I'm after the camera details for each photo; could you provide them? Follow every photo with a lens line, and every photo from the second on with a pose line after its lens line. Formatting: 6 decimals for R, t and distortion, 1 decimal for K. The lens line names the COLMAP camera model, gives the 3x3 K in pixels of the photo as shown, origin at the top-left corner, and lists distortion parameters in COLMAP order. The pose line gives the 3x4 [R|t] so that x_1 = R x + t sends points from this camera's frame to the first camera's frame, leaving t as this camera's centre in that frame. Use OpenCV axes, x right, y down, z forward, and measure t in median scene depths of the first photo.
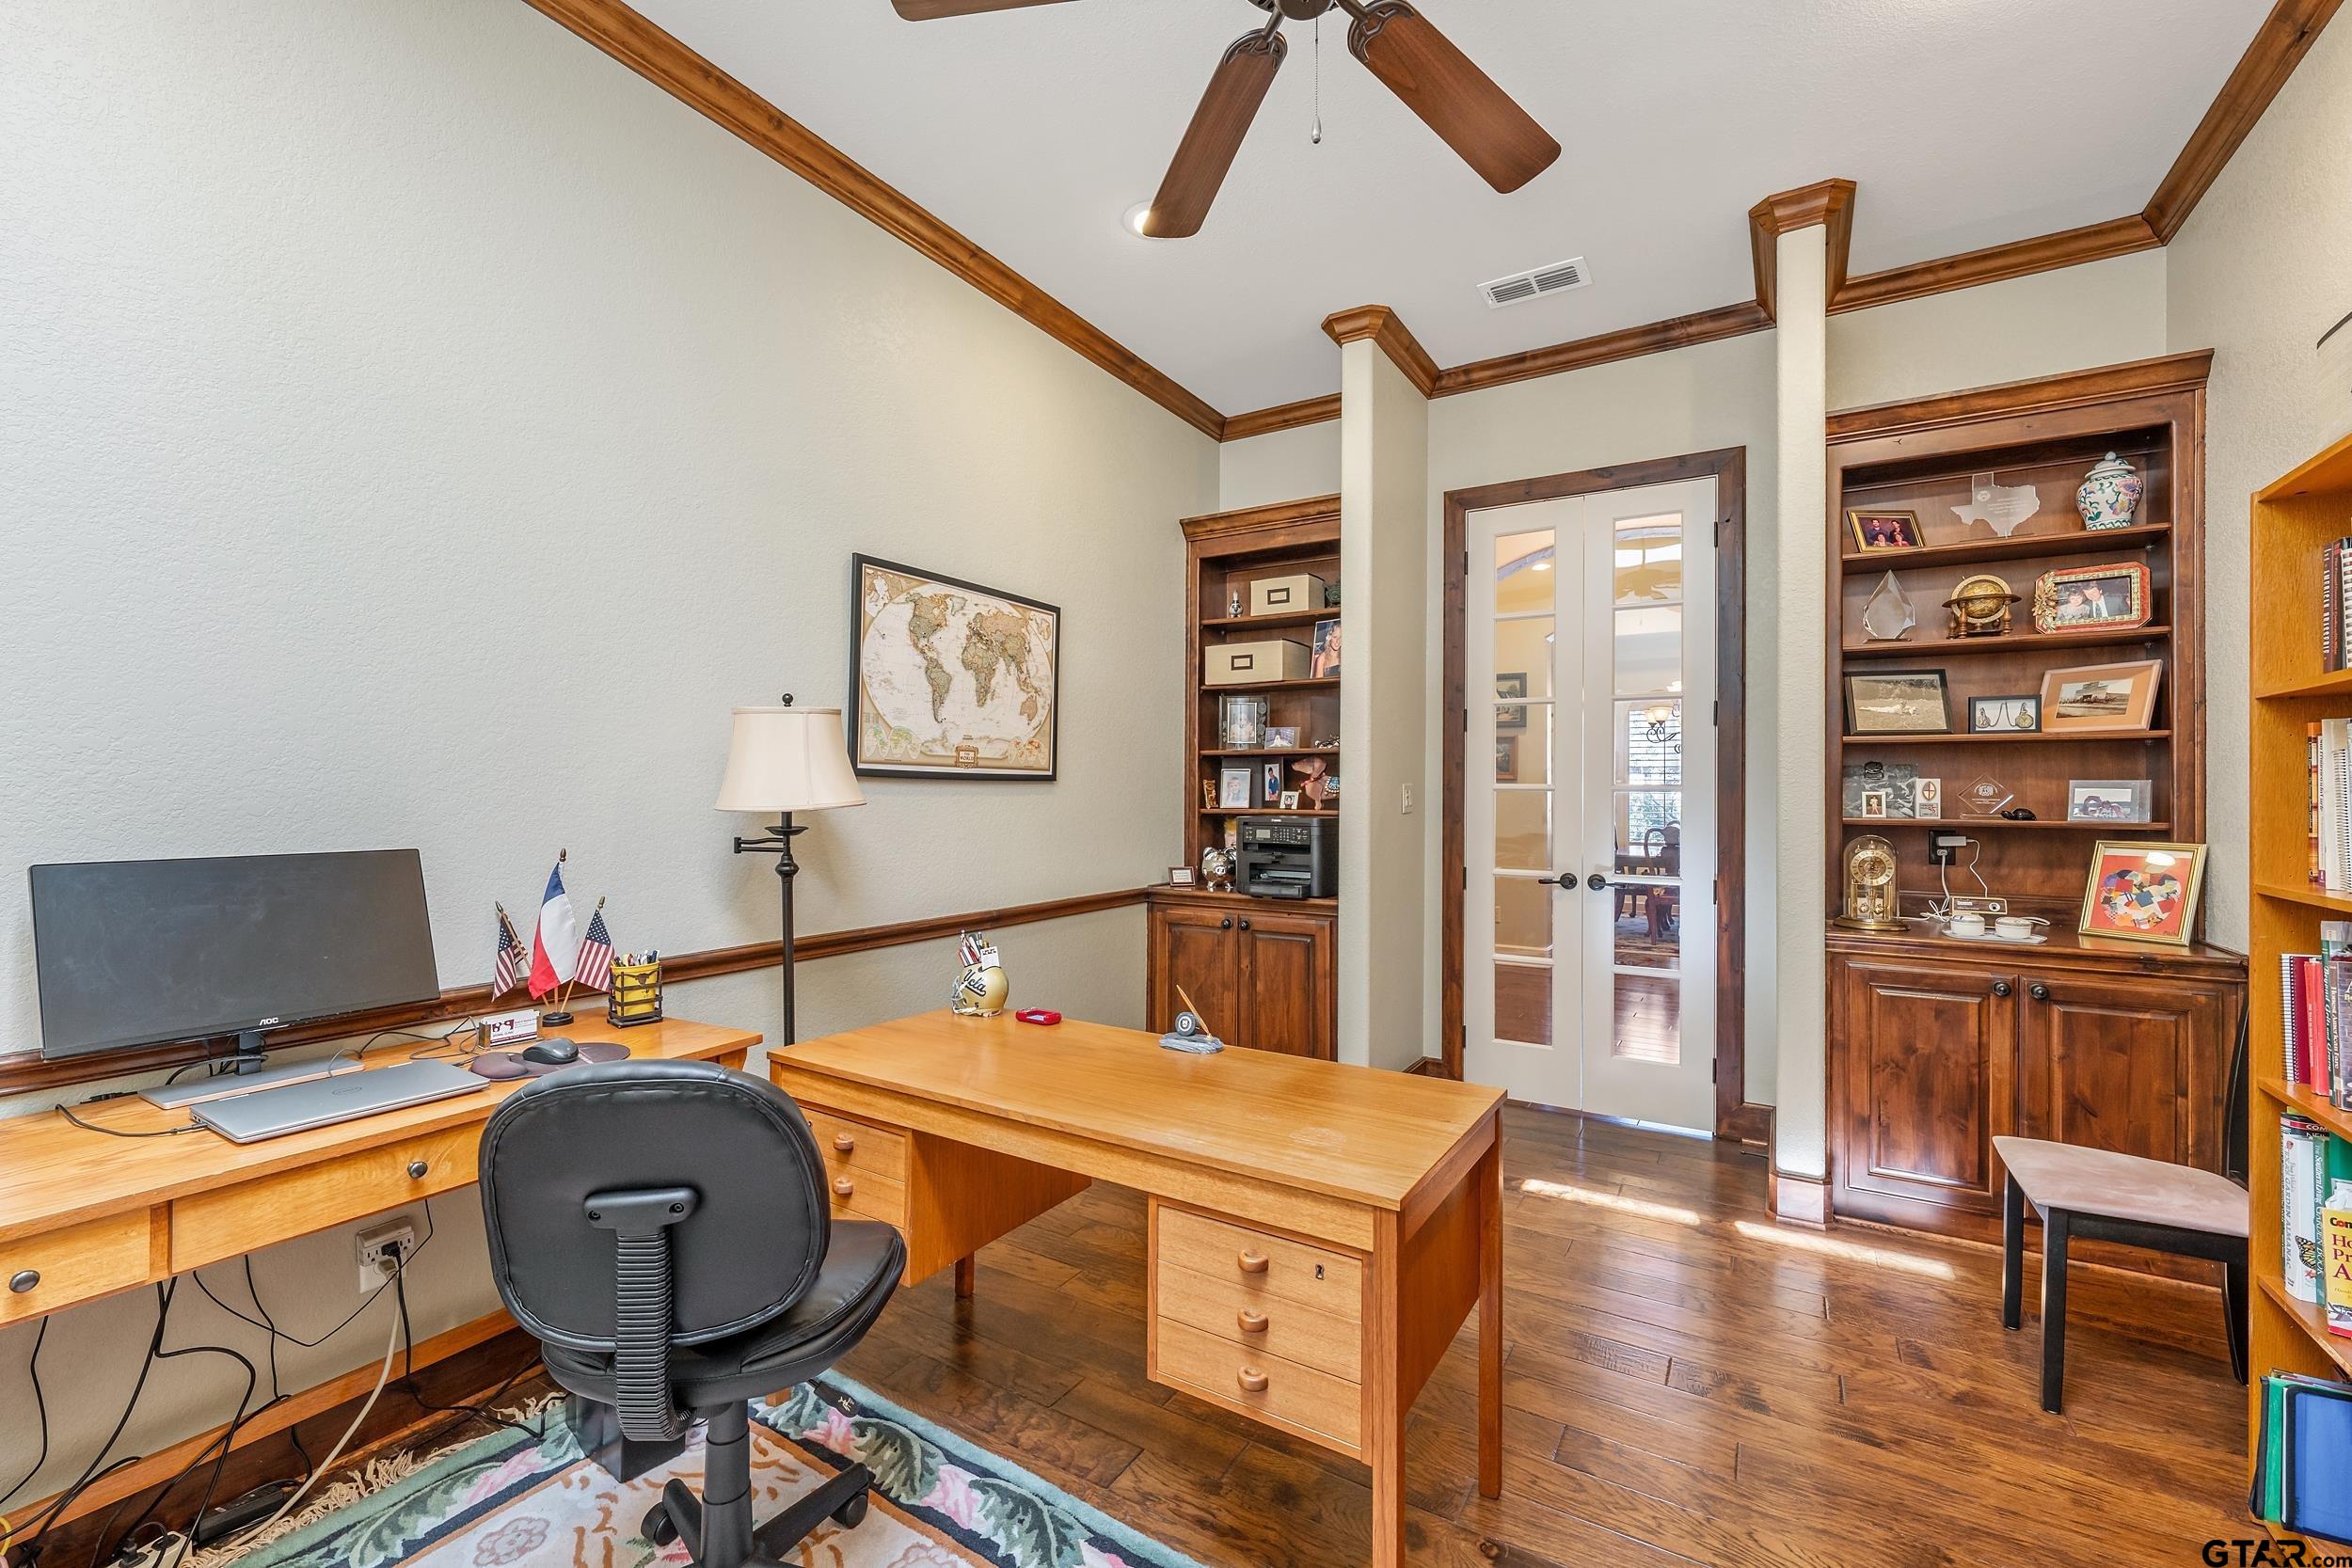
lens RADIAL K [[985.2, 0, 1181.3], [0, 985.2, 791.9], [0, 0, 1]] dist [-0.003995, 0.000091]
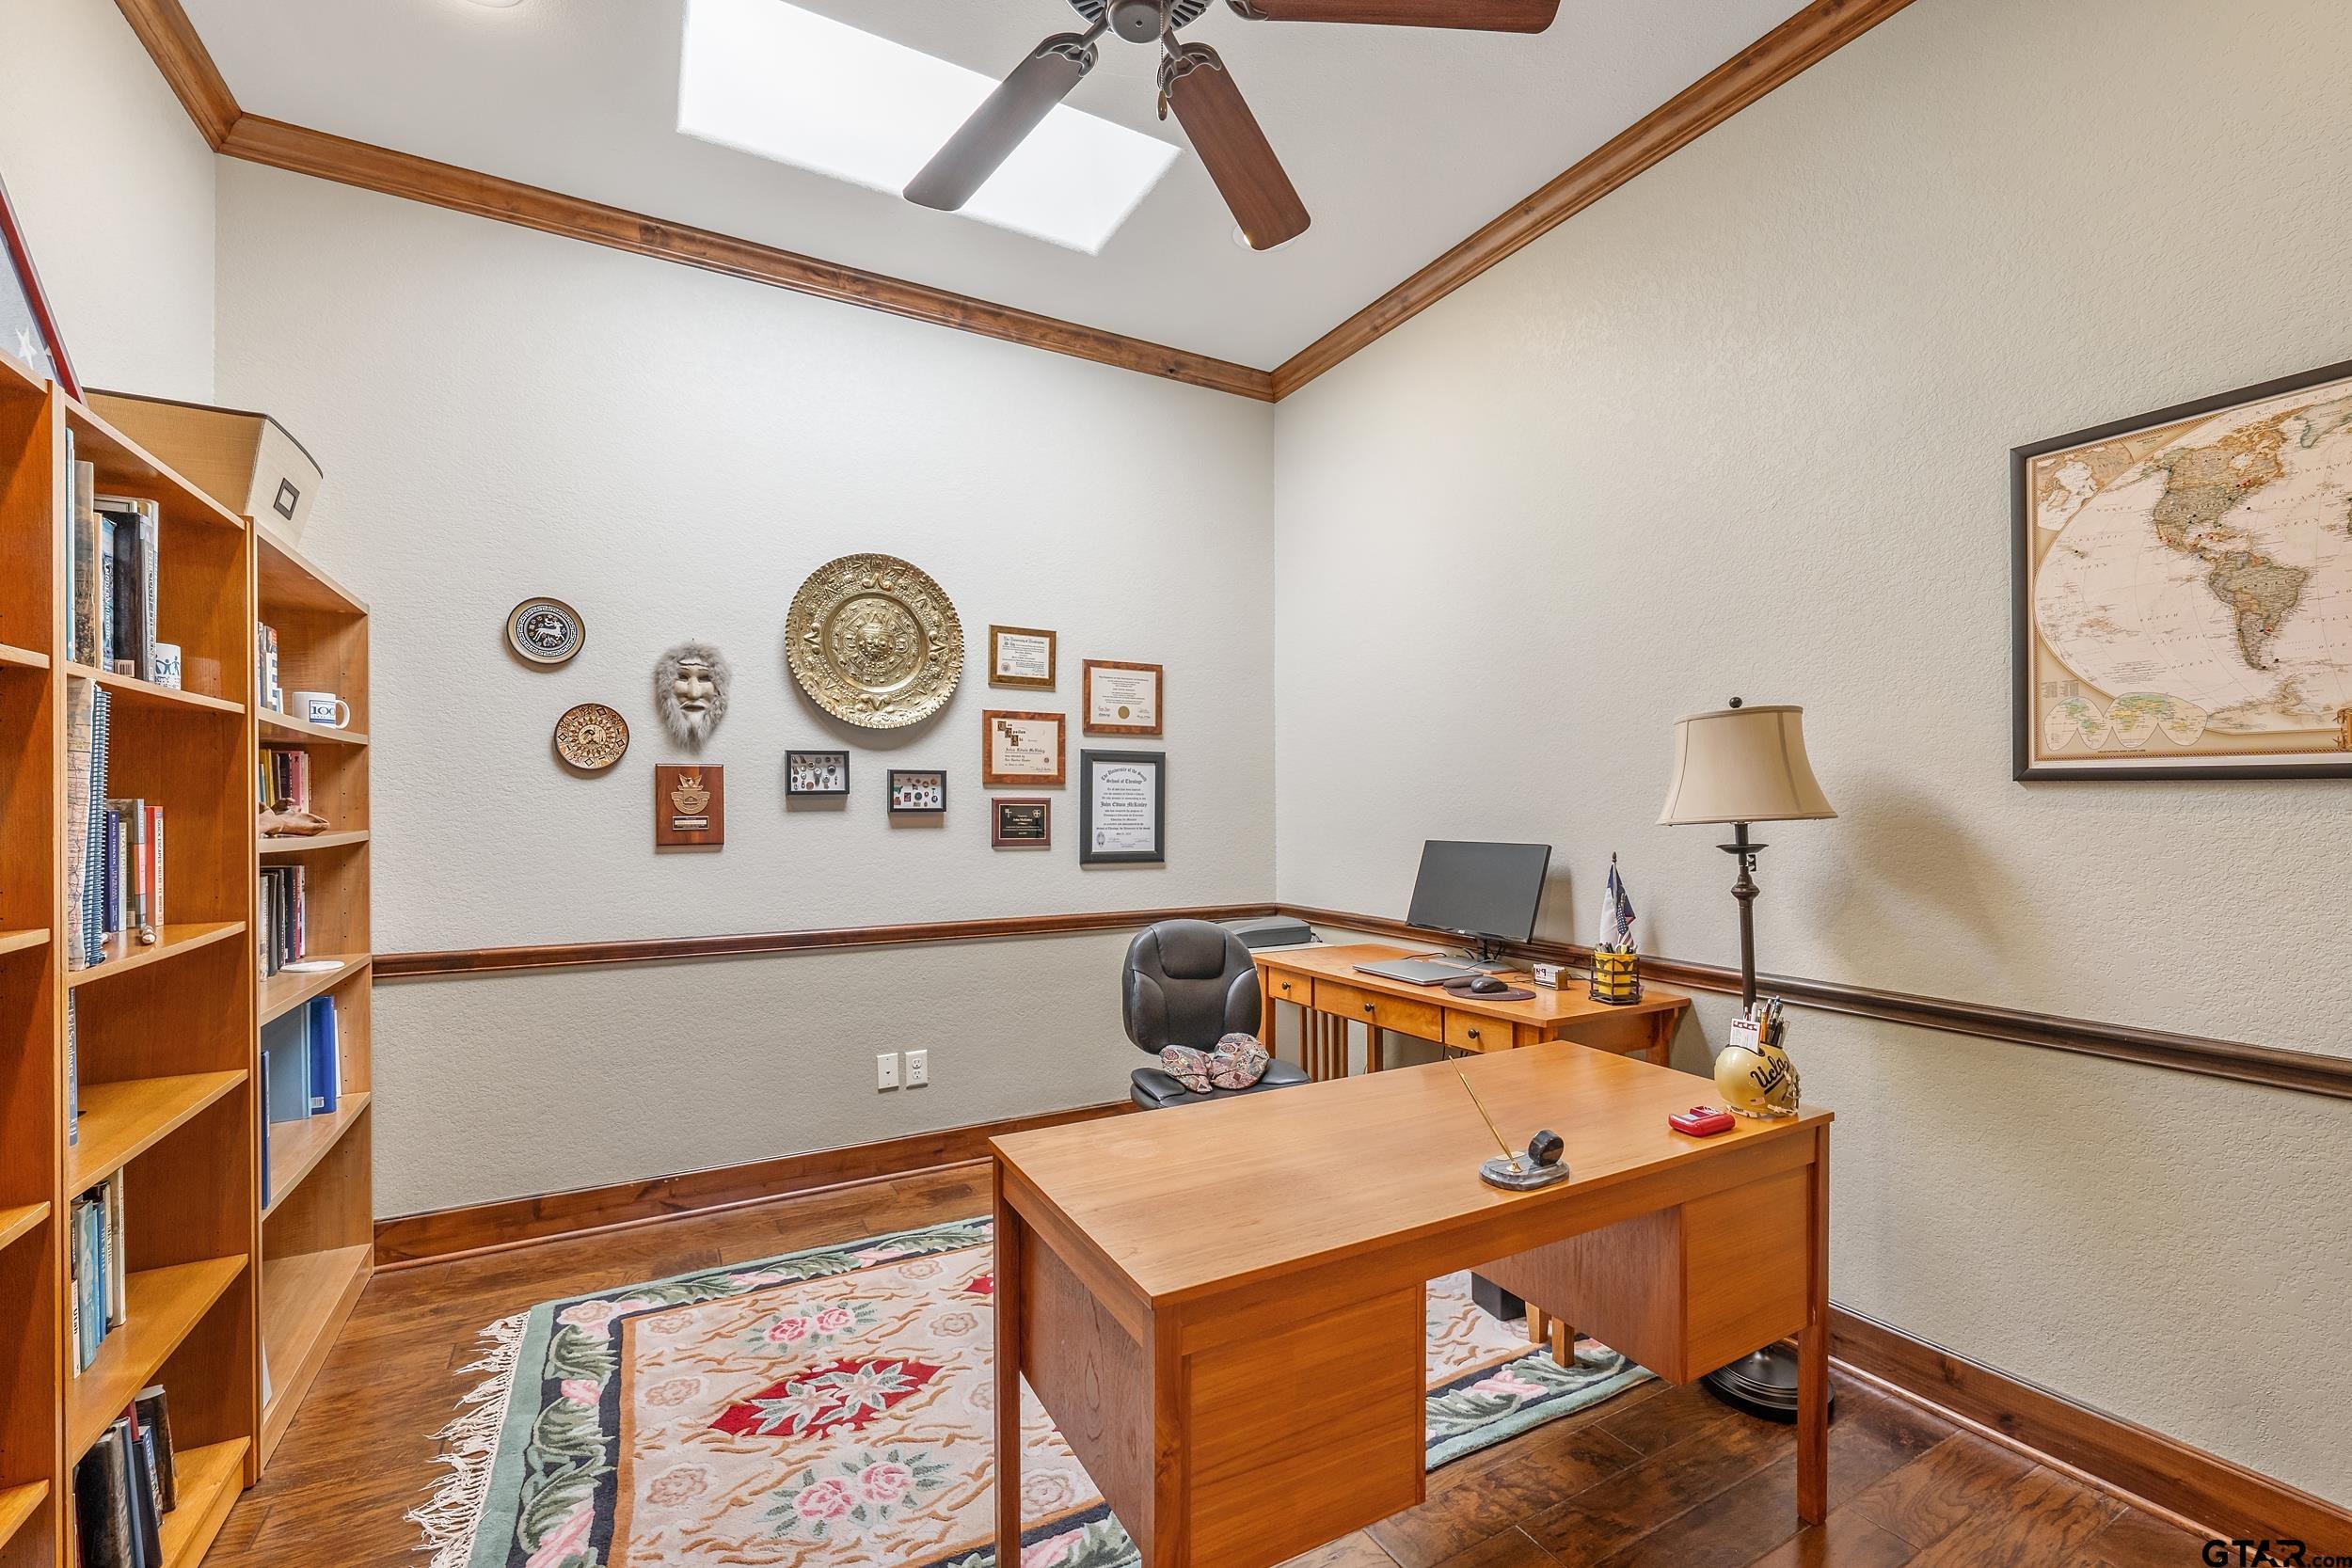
lens RADIAL K [[985.2, 0, 1183.2], [0, 985.2, 794.9], [0, 0, 1]] dist [-0.003995, 0.000091]
pose [[-0.502029, -0.000062, -0.864851, 0.520643], [0.007889, 0.999958, -0.004651, -0.007362], [0.864815, -0.009158, -0.502007, 0.823171]]
